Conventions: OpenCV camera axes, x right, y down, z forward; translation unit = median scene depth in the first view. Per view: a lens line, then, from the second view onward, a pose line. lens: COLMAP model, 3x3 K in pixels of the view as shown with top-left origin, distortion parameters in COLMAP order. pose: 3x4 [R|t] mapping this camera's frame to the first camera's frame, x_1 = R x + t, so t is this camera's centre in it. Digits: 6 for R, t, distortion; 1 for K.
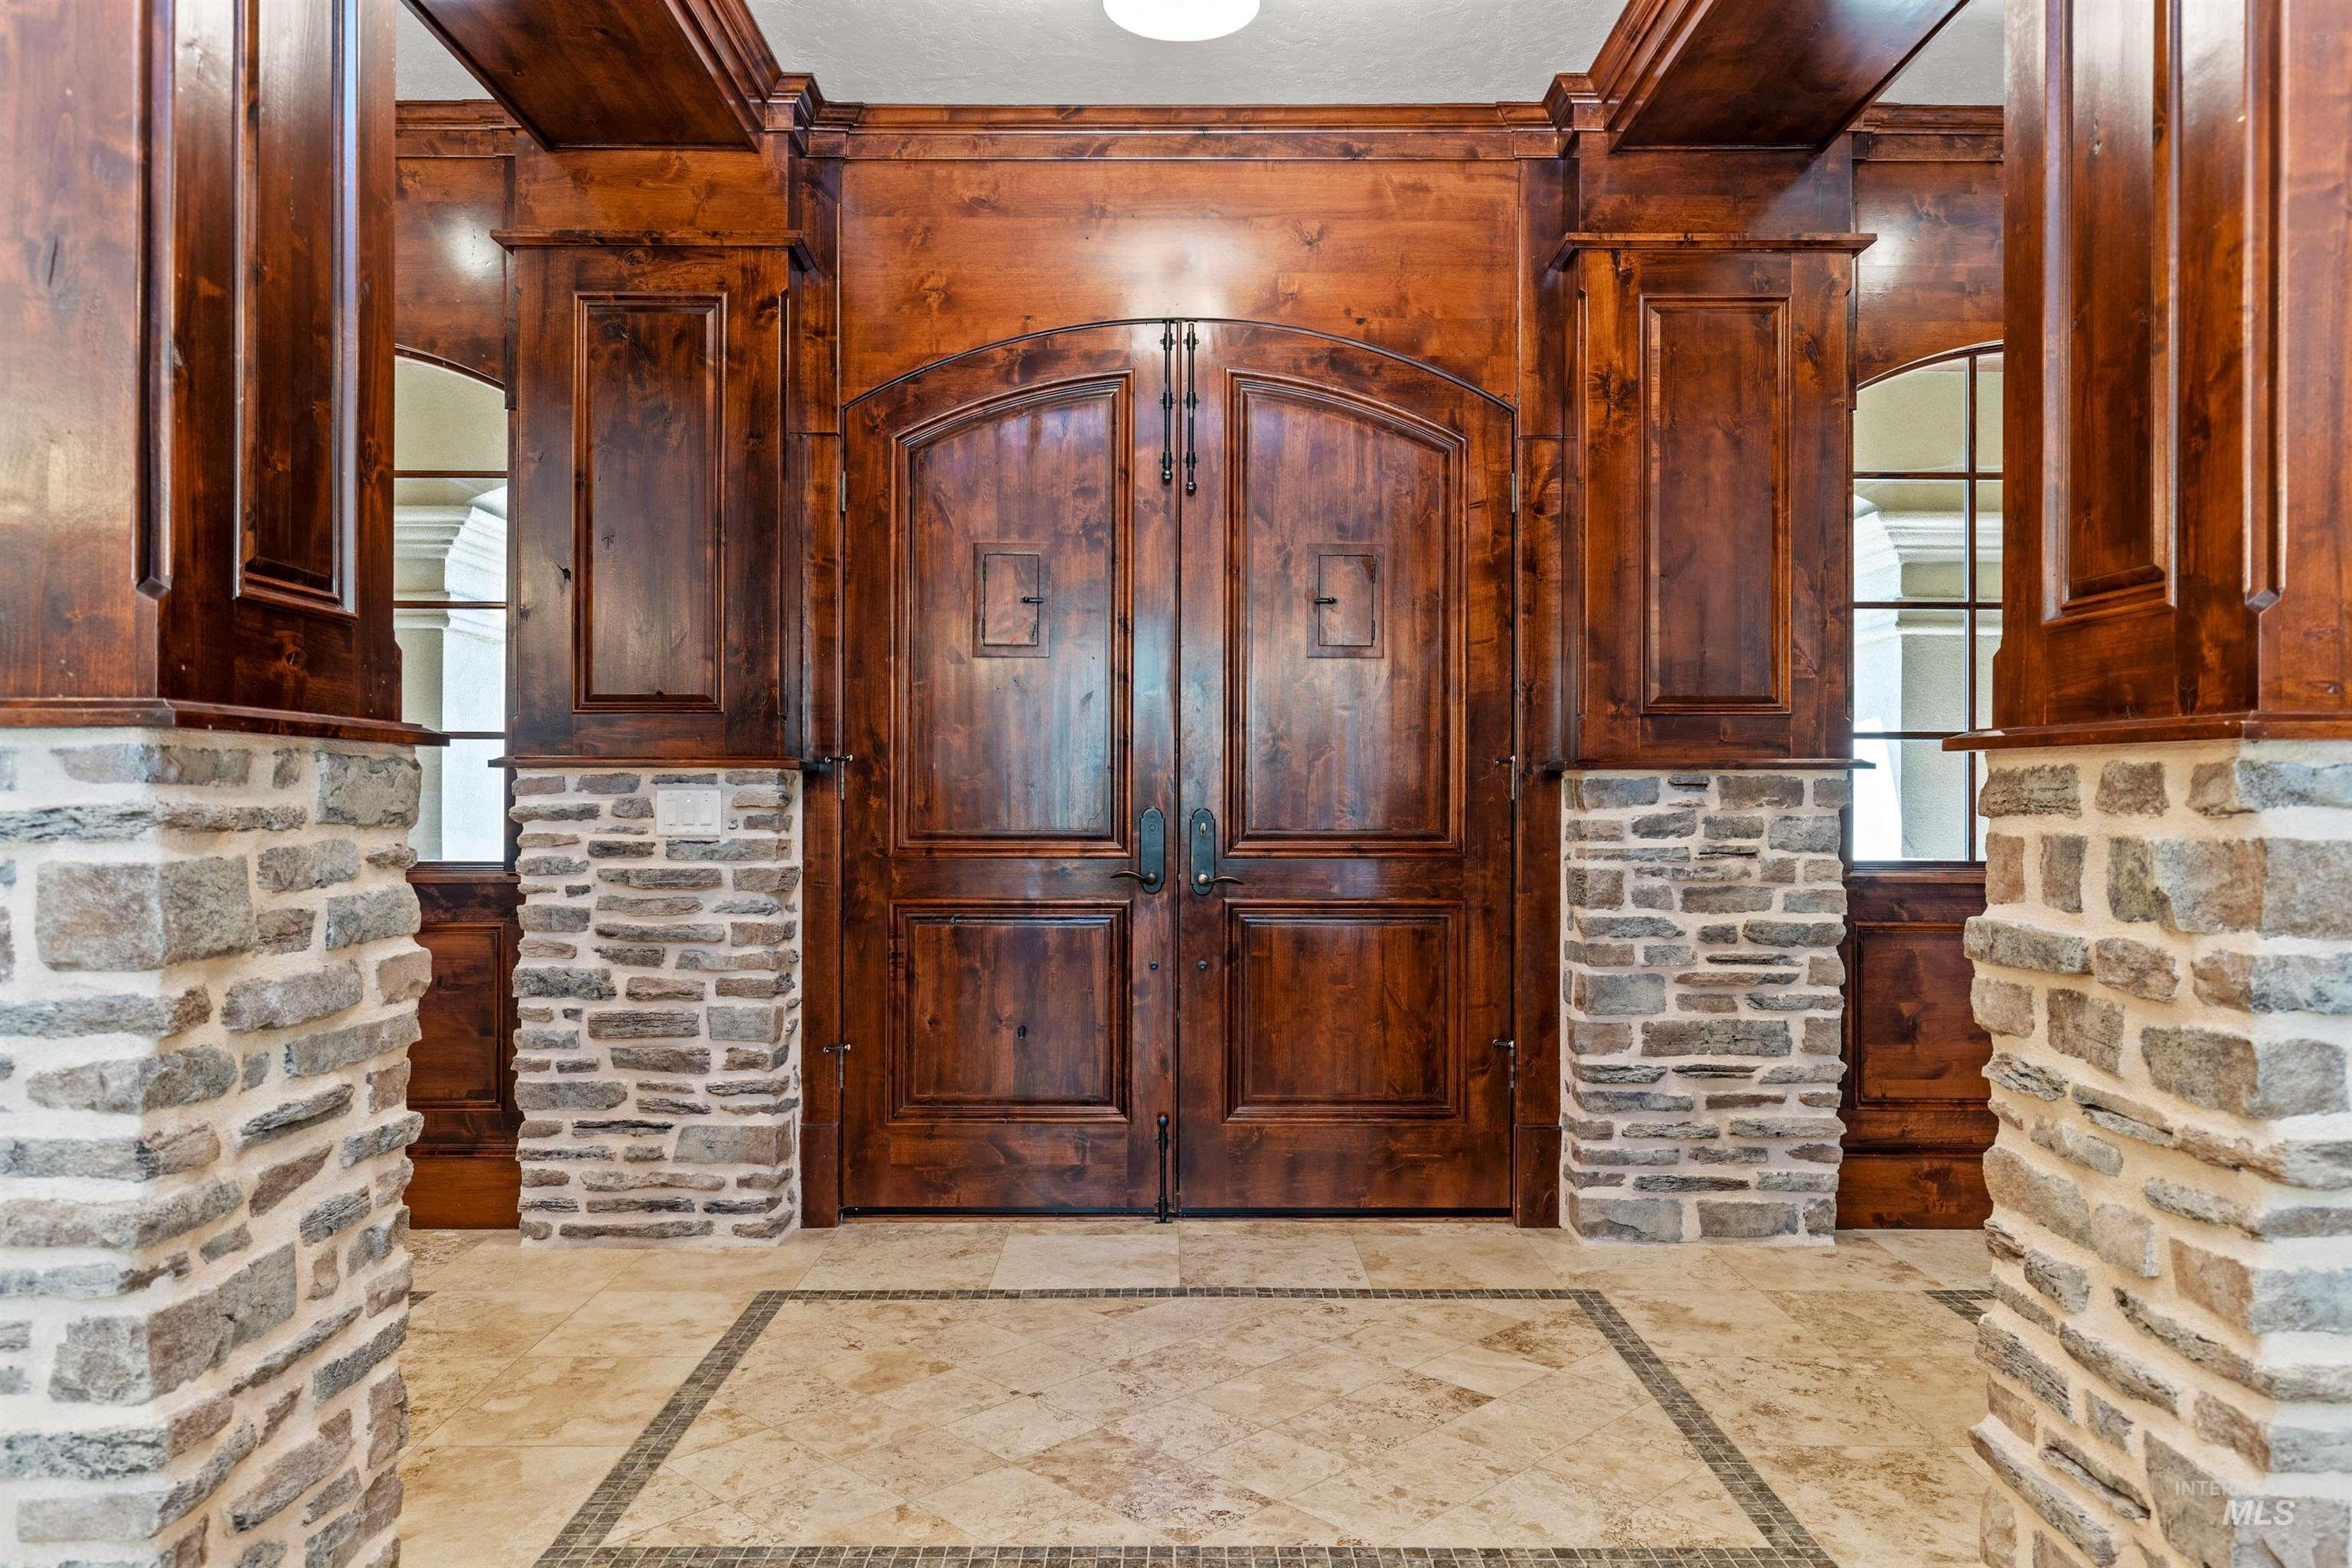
lens RADIAL K [[1593.4, 0, 1157.5], [0, 1593.4, 792.9], [0, 0, 1]] dist [-0.008313, -0.001279]
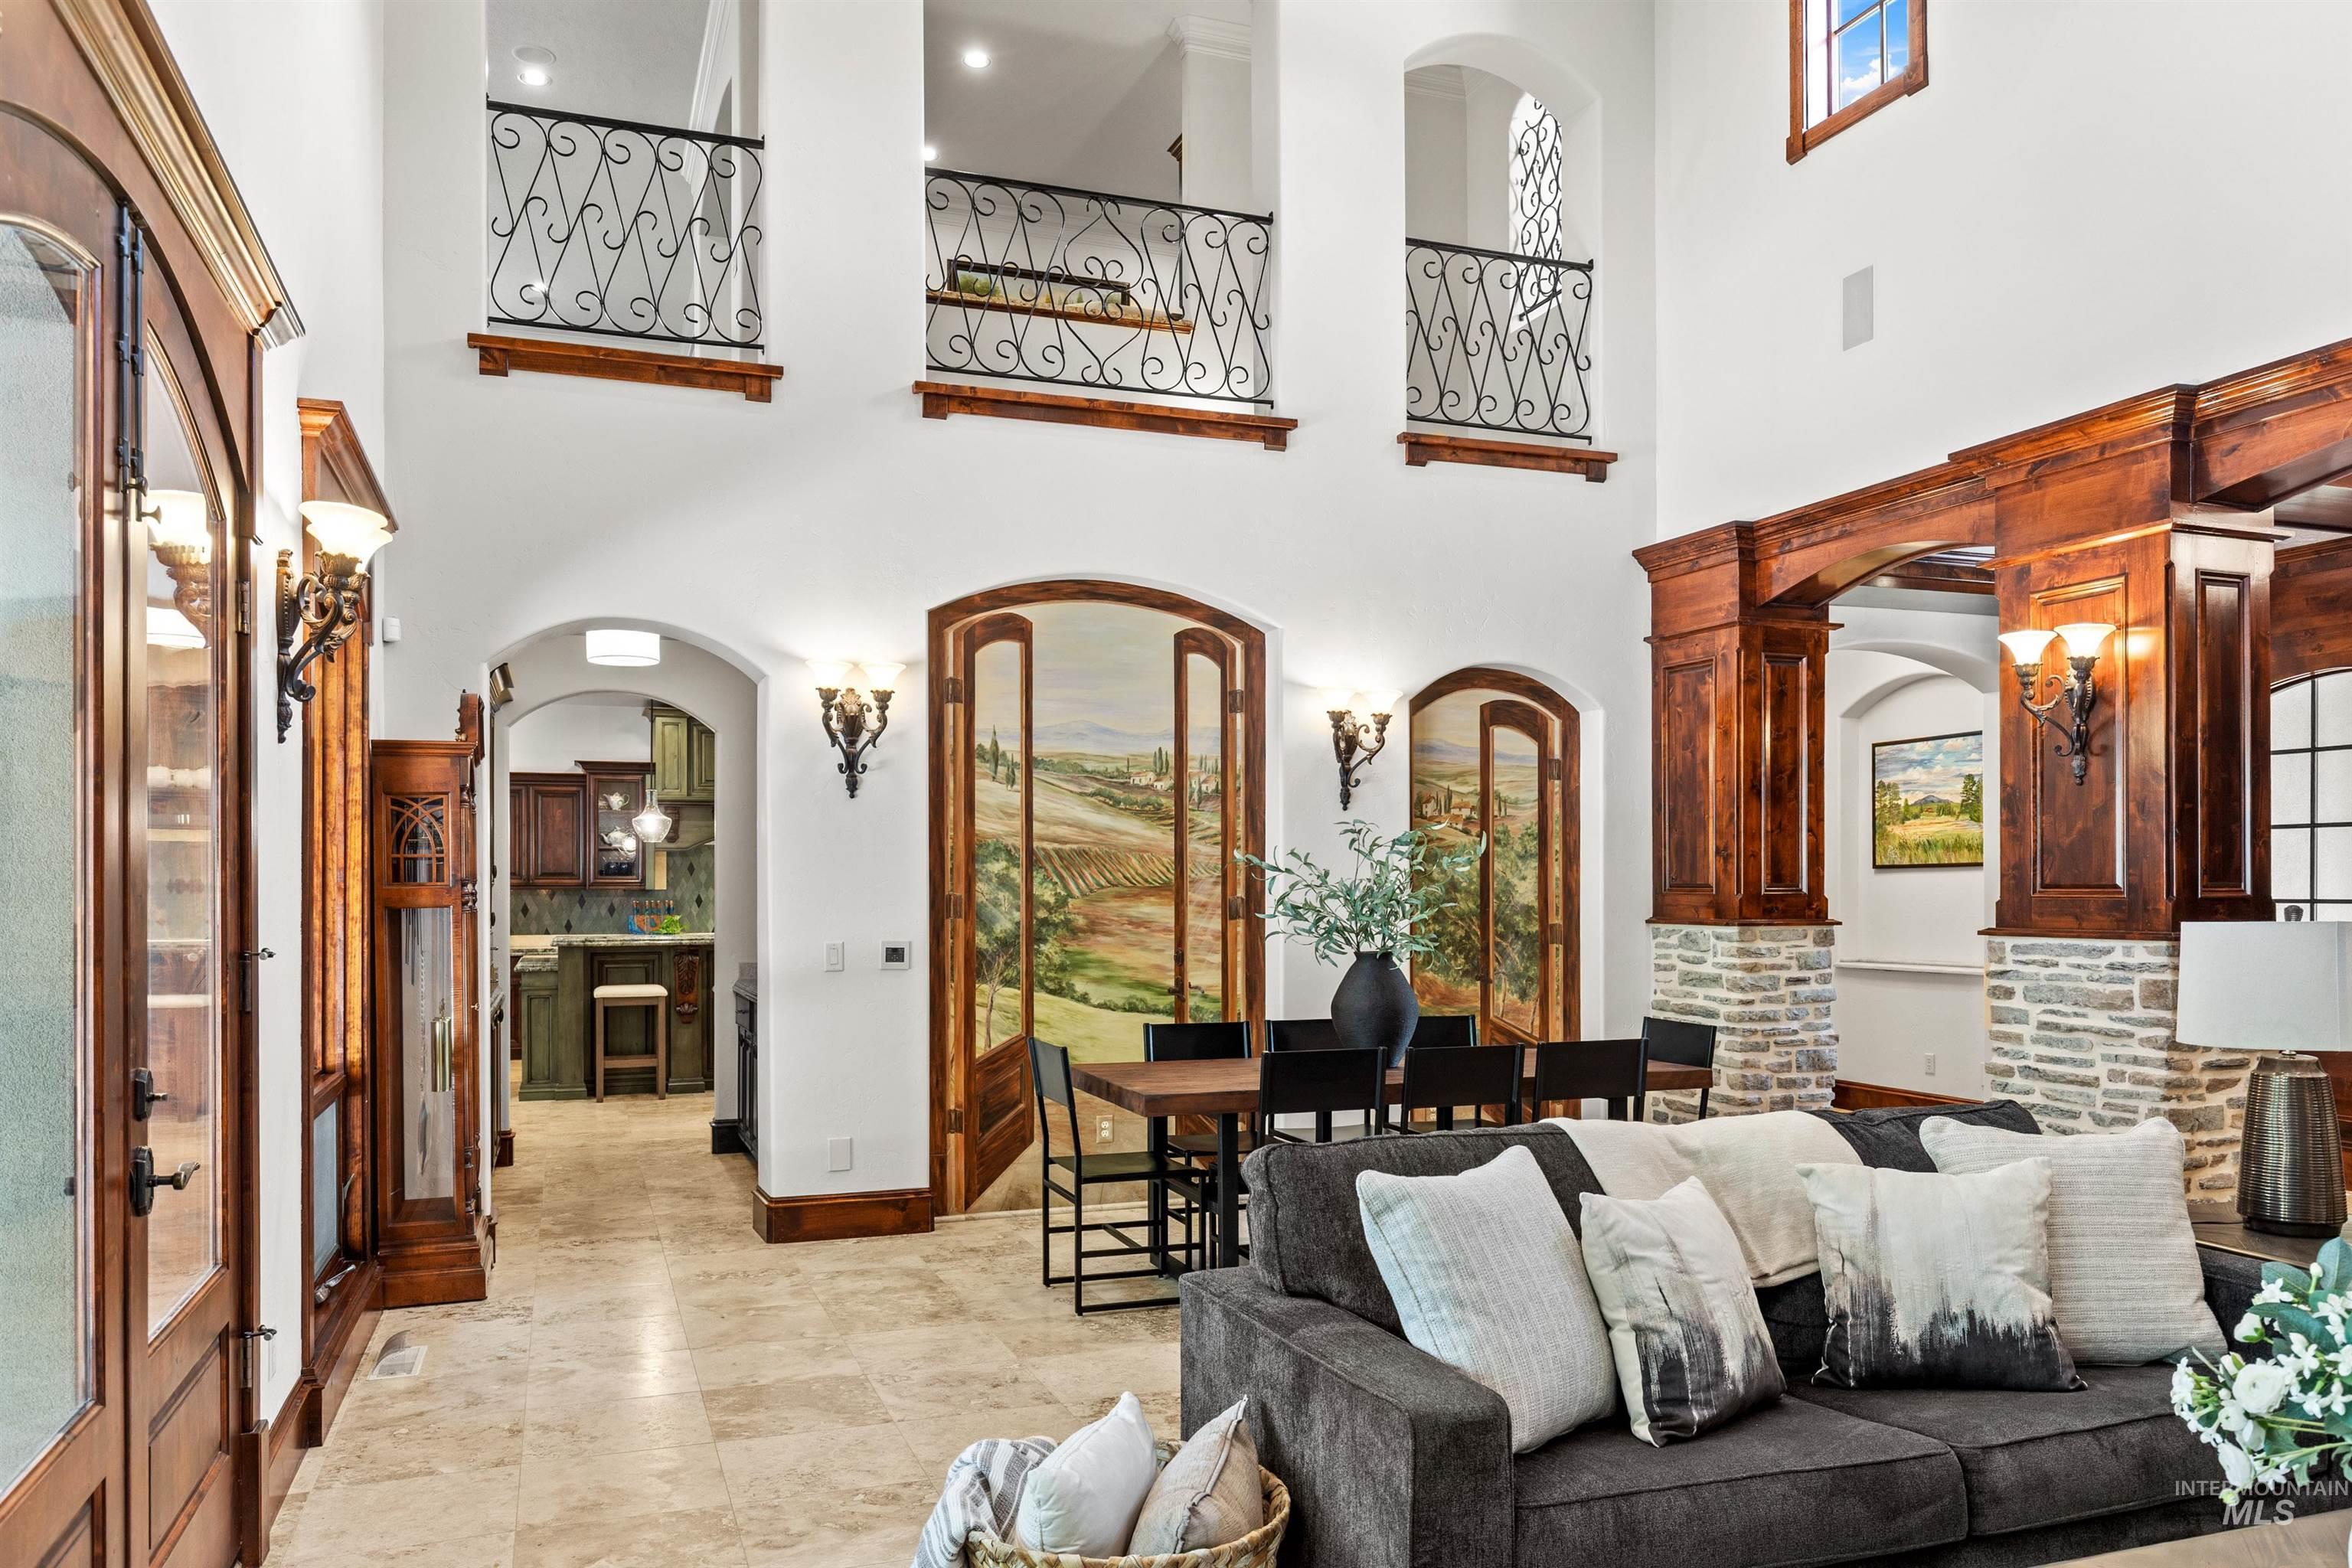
lens RADIAL K [[1593.4, 0, 1192.5], [0, 1593.4, 882.6], [0, 0, 1]] dist [-0.008313, -0.001279]
pose [[0.341583, -0.007616, -0.939821, 1.097622], [0.003999, 0.999970, -0.006650, -0.088299], [0.939843, -0.001487, 0.341603, -1.266293]]
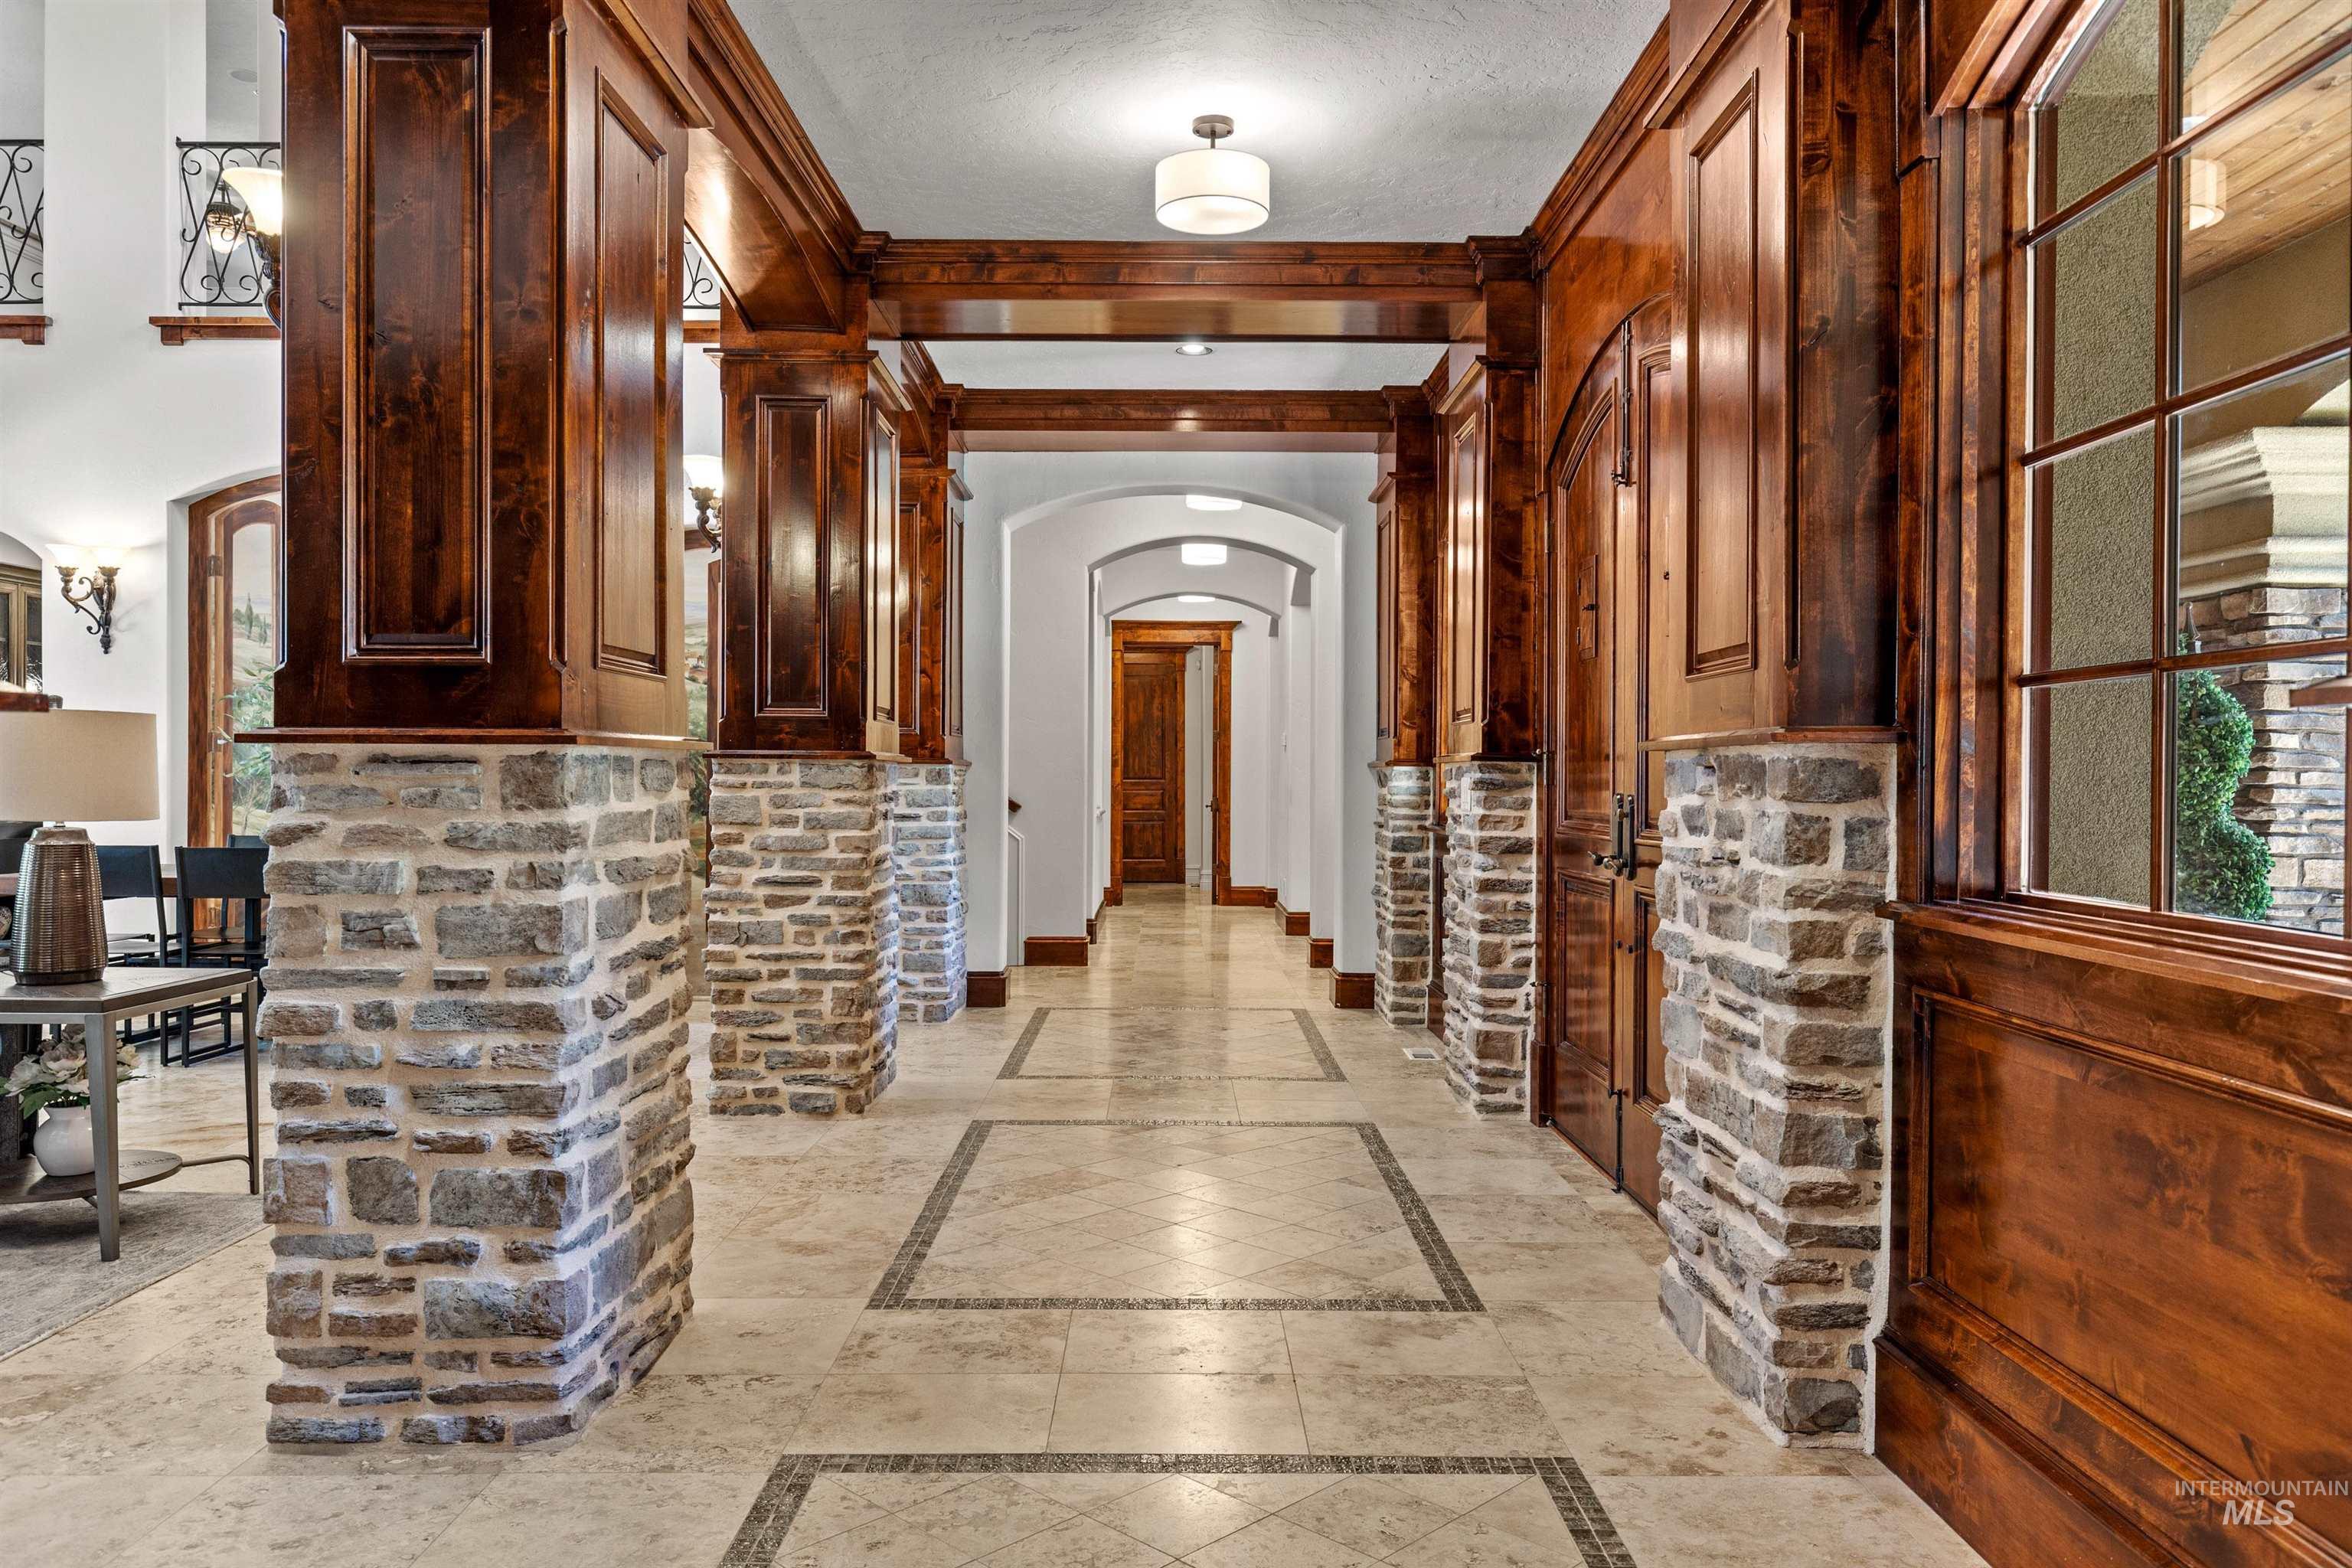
lens RADIAL K [[1593.4, 0, 1180.0], [0, 1593.4, 783.7], [0, 0, 1]] dist [-0.008313, -0.001279]
pose [[0.013724, 0.000589, -0.999906, 1.727348], [-0.004230, 0.999991, 0.000531, 0.005584], [0.999897, 0.004223, 0.013726, 1.156240]]
